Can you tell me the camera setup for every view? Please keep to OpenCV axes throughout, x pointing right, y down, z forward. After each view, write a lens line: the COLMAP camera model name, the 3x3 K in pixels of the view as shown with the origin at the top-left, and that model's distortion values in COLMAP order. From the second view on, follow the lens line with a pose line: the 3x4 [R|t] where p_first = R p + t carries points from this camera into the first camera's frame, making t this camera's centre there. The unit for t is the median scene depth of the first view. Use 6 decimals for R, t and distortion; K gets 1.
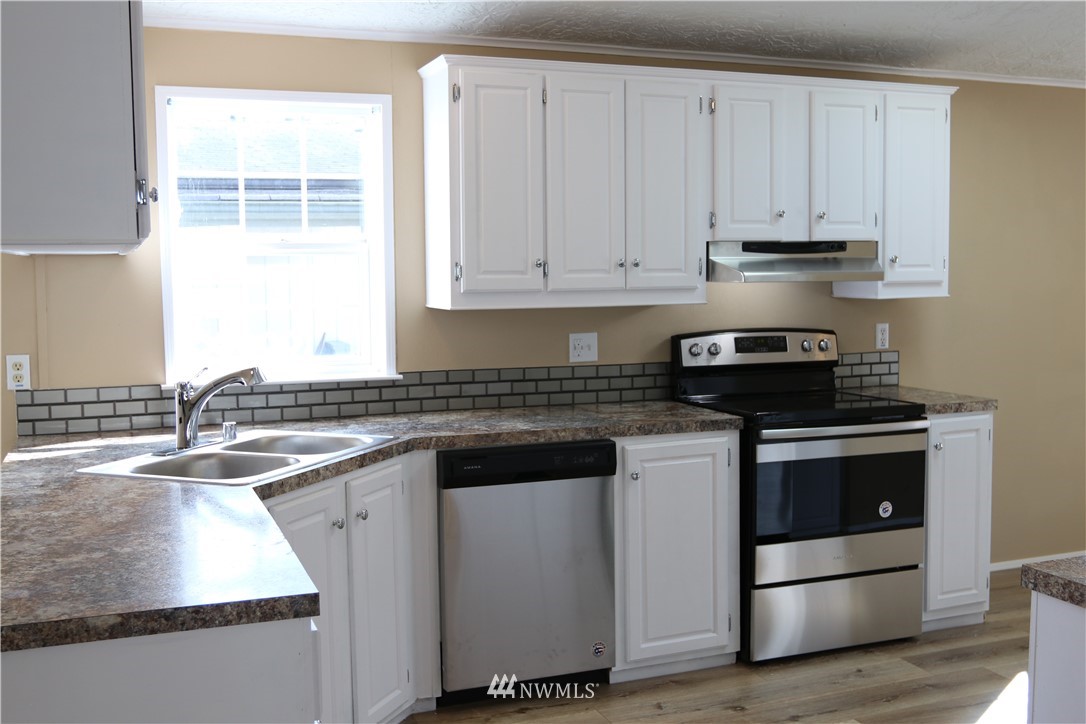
lens RADIAL K [[1171.3, 0, 543.0], [0, 1171.3, 362.0], [0, 0, 1]] dist [-0.050888, 0.007911]
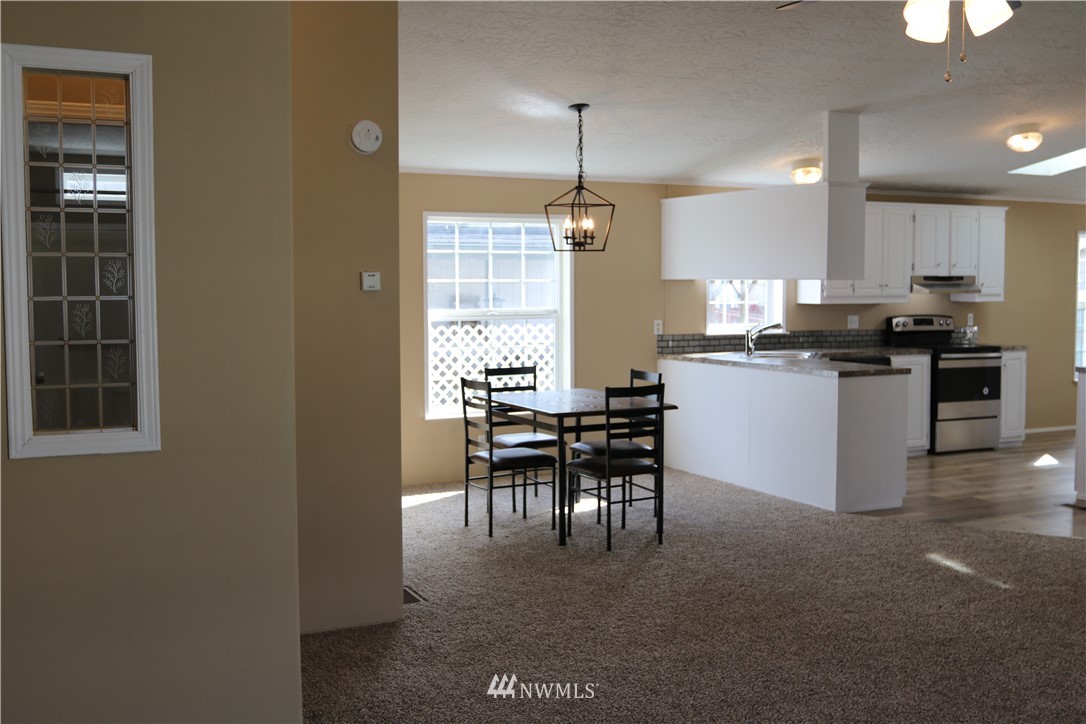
lens RADIAL K [[1171.3, 0, 543.0], [0, 1171.3, 362.0], [0, 0, 1]] dist [-0.050888, 0.007911]
pose [[0.997119, 0.001442, 0.075835, -0.745932], [-0.000146, 0.999854, -0.017094, 0.105286], [-0.075849, 0.017033, 0.996974, -1.223918]]
